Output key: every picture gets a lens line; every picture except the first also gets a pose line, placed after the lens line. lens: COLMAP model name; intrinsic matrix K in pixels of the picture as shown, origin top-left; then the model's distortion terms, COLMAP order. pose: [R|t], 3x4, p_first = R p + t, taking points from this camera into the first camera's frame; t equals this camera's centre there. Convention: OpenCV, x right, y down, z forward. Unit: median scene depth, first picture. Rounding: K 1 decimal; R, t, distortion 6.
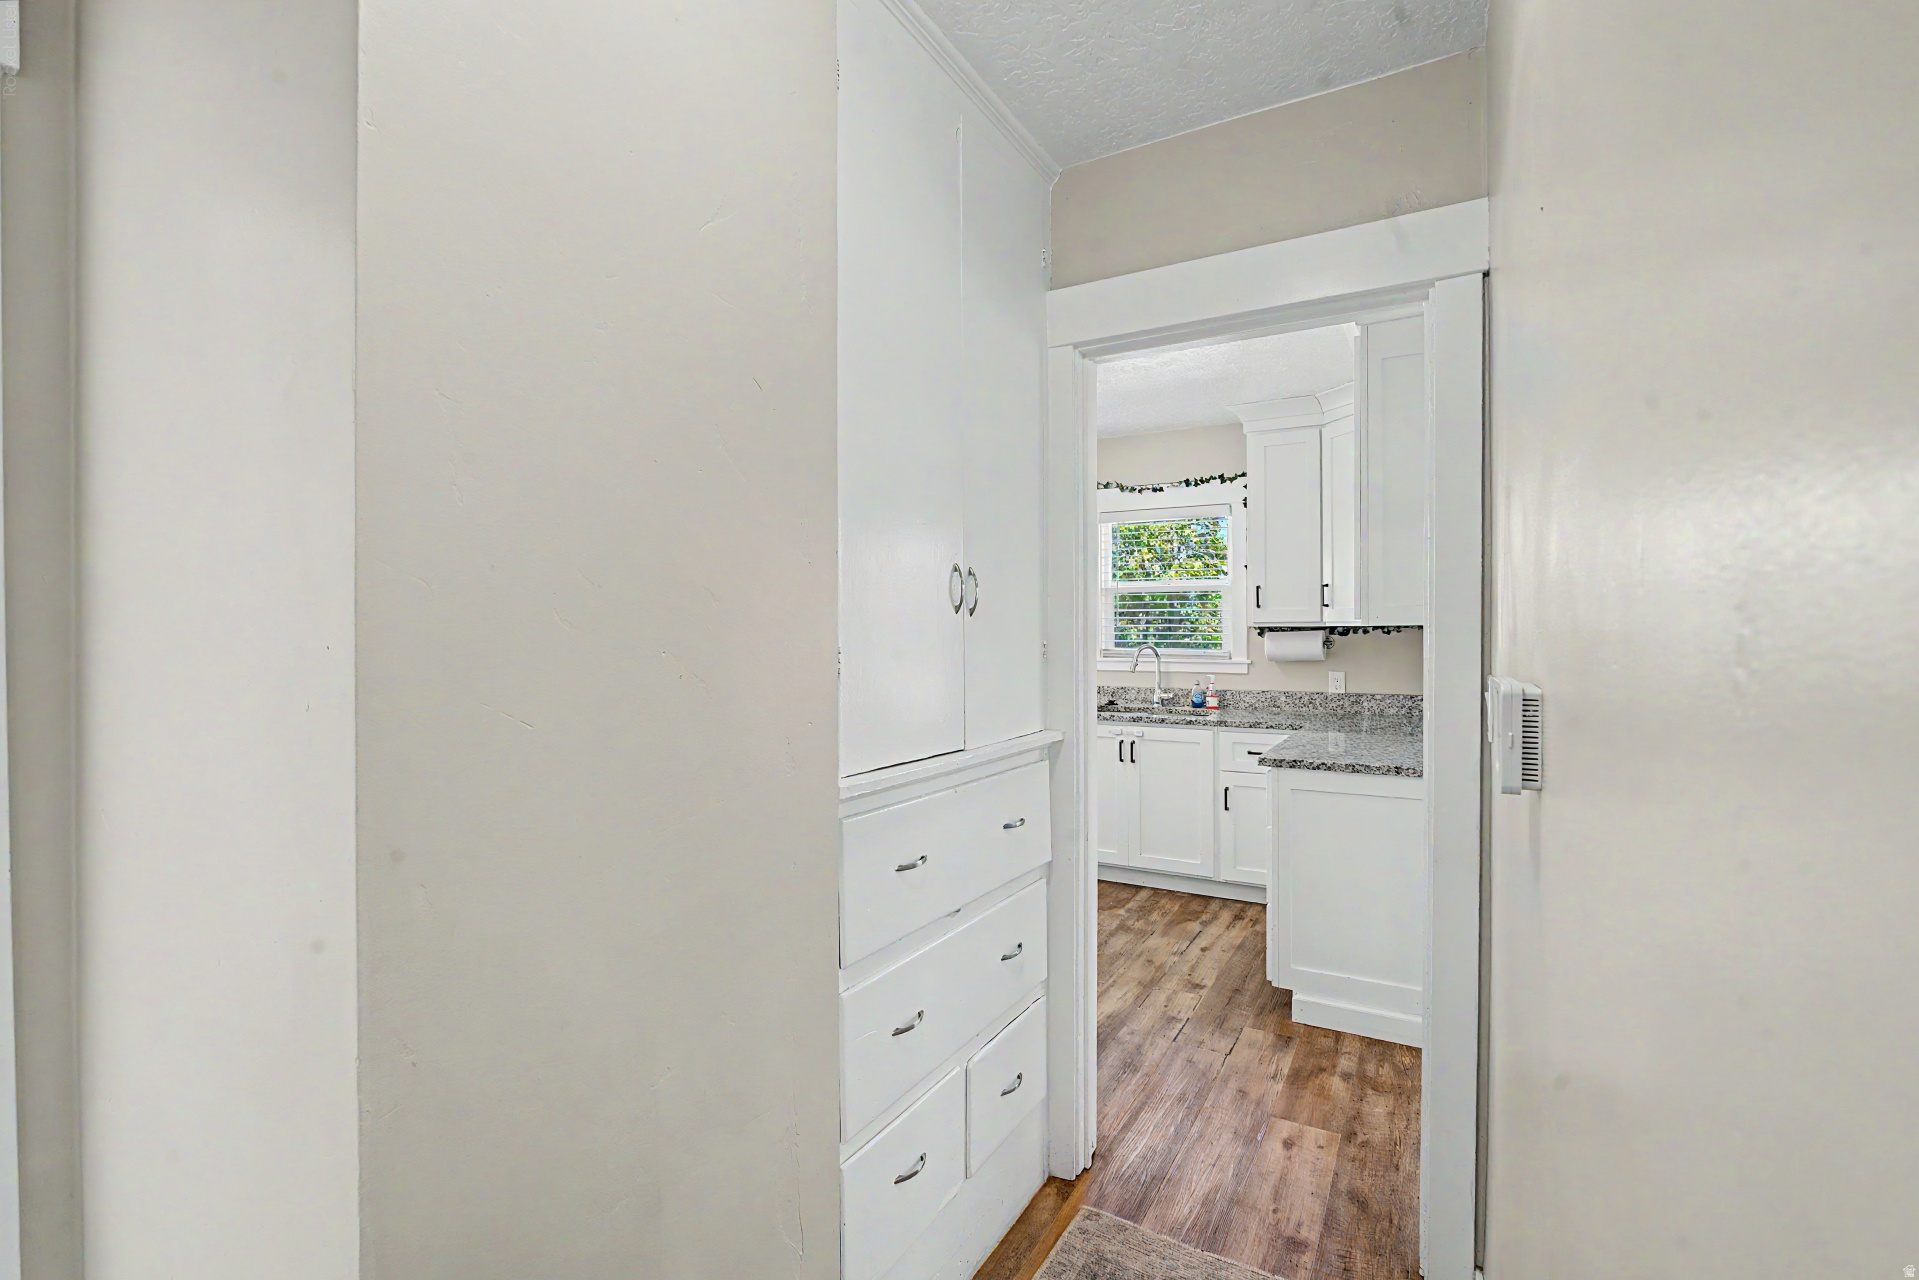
lens RADIAL K [[850.4, 0, 969.9], [0, 850.4, 634.5], [0, 0, 1]] dist [0.000336, 0.000561]
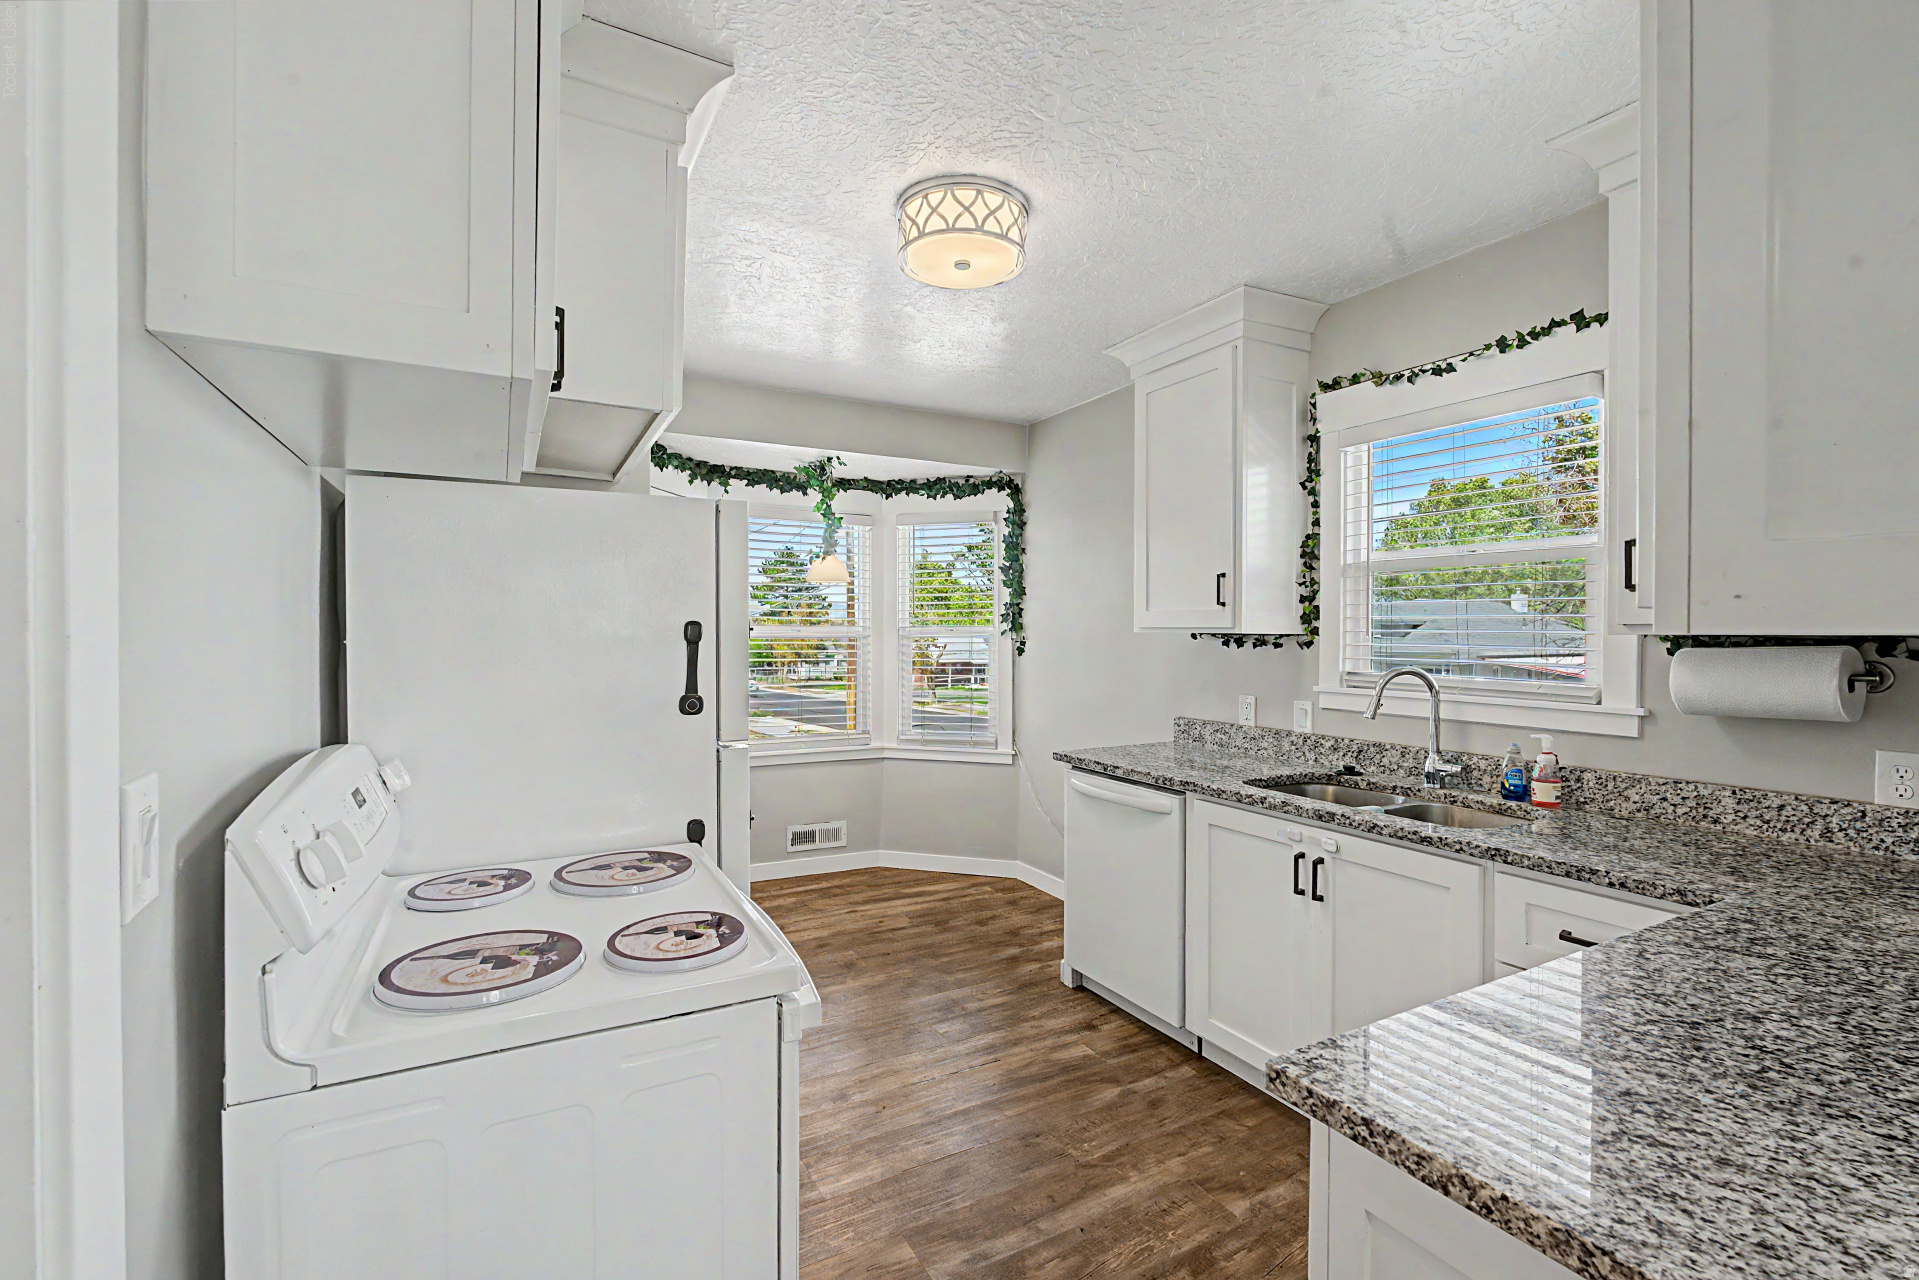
lens RADIAL K [[850.4, 0, 958.7], [0, 850.4, 633.2], [0, 0, 1]] dist [0.000336, 0.000561]
pose [[0.852639, 0.006970, -0.522454, 0.253230], [-0.006043, 0.999976, 0.003478, -0.009202], [0.522465, 0.000192, 0.852660, 0.420862]]
